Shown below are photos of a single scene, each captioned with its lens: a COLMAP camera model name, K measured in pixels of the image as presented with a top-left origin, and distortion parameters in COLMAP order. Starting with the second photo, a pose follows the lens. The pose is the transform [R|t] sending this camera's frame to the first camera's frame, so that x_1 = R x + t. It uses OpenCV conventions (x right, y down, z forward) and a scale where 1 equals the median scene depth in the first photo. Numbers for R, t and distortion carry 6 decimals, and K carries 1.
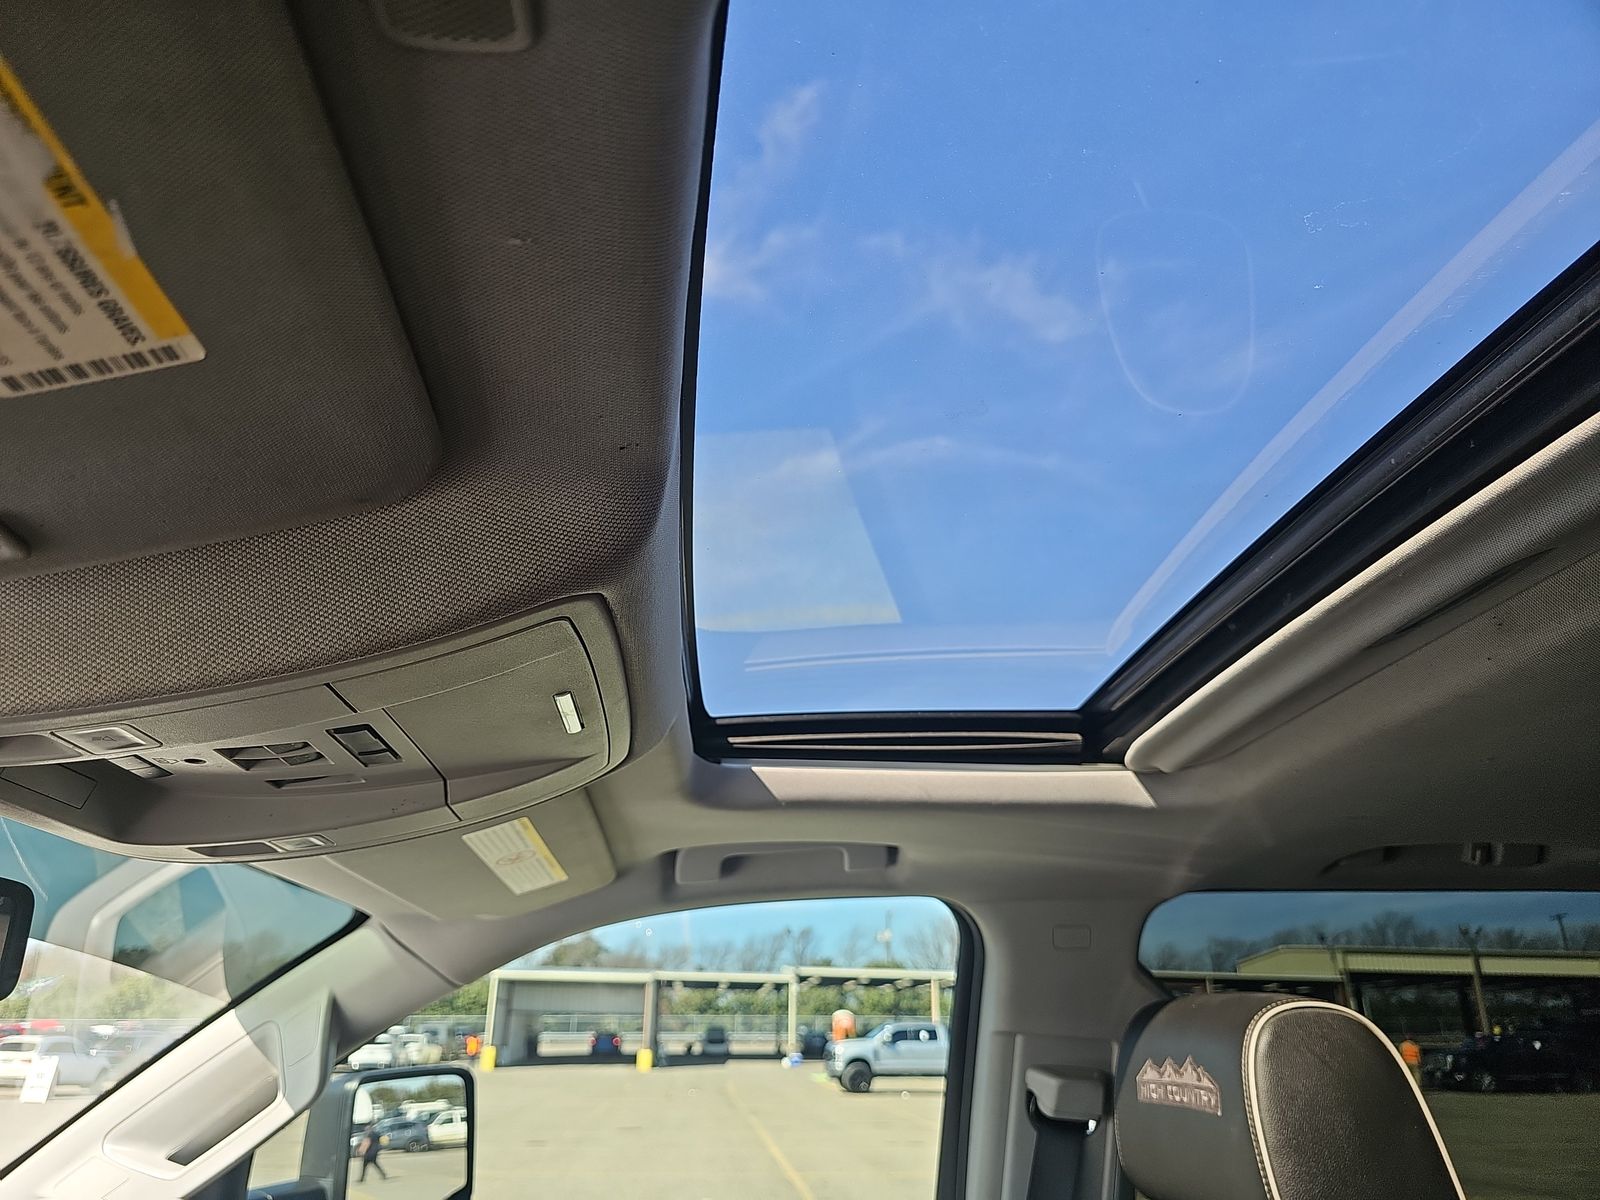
lens RADIAL K [[1055.6, 0, 800.0], [0, 1055.6, 600.0], [0, 0, 1]] dist [-0.001857, -0.000860]
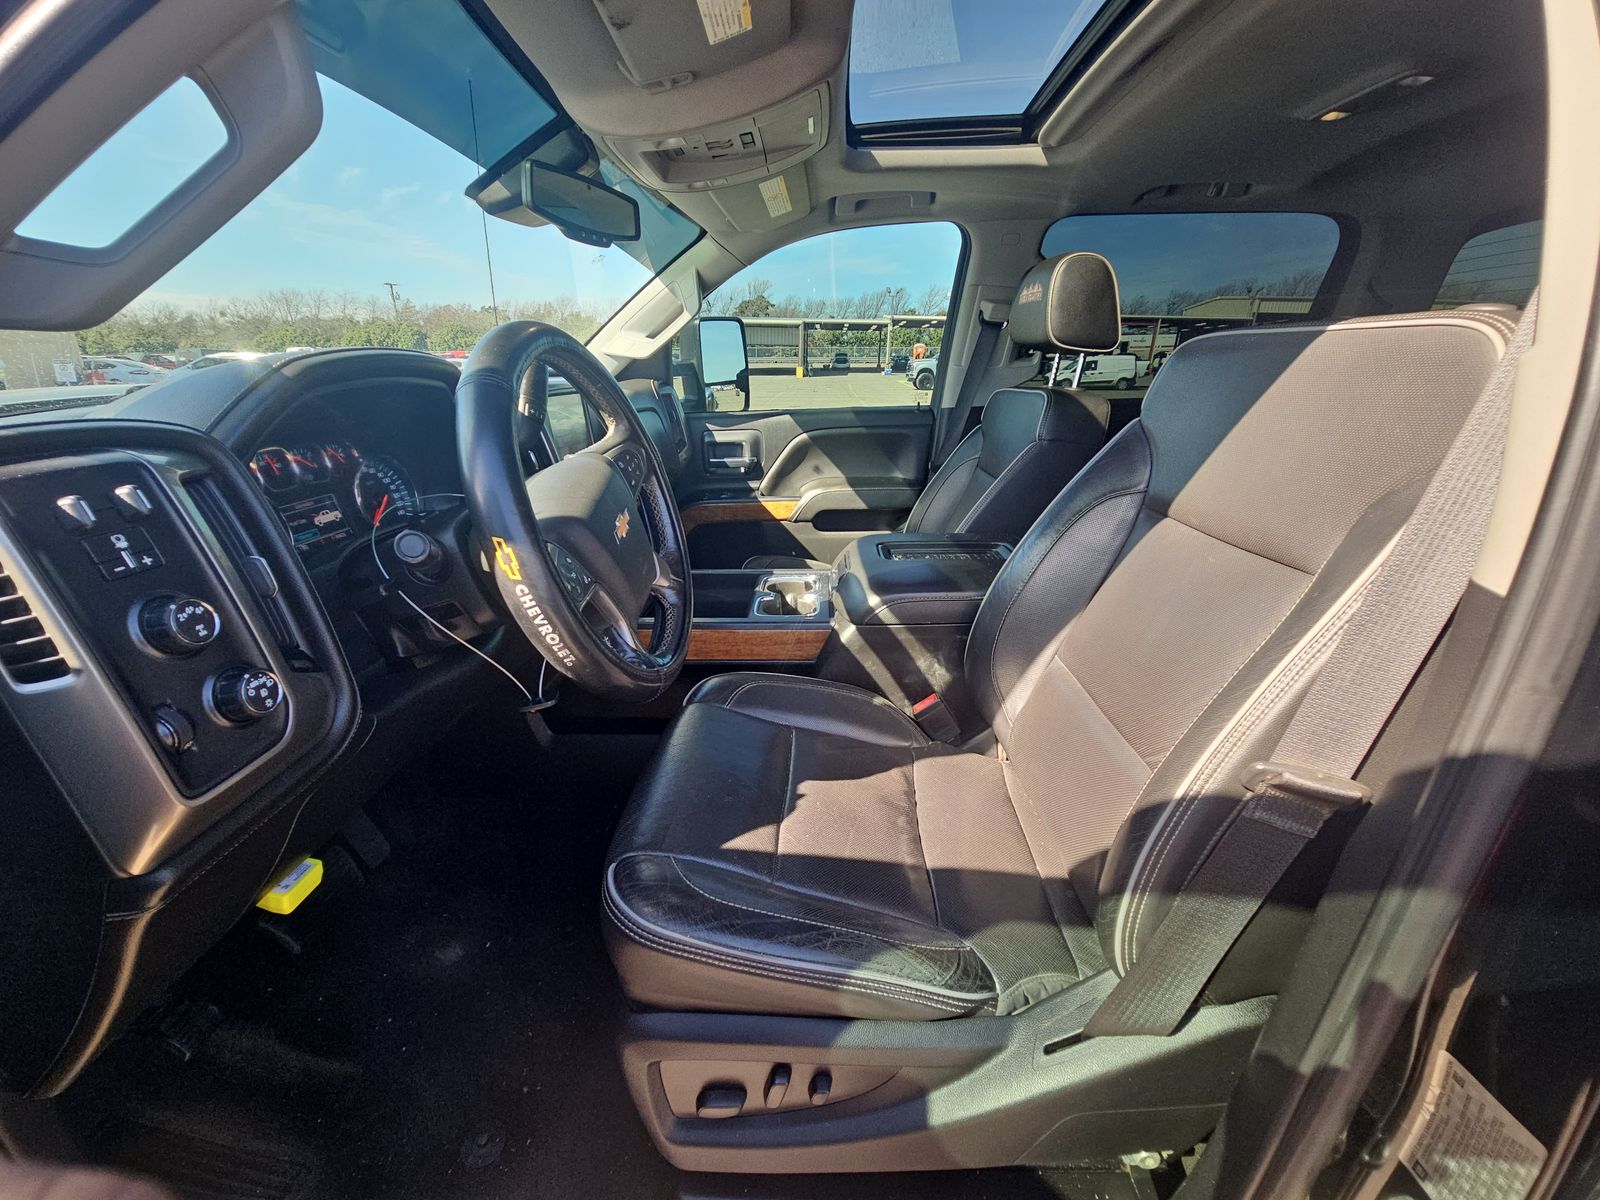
lens RADIAL K [[630.1, 0, 800.0], [0, 630.1, 600.0], [0, 0, 1]] dist [0.001956, 0.000028]
pose [[0.990850, 0.055728, -0.122922, 0.020865], [0.044457, 0.725175, 0.687128, -0.070380], [0.127432, -0.686305, 0.716063, -0.578539]]
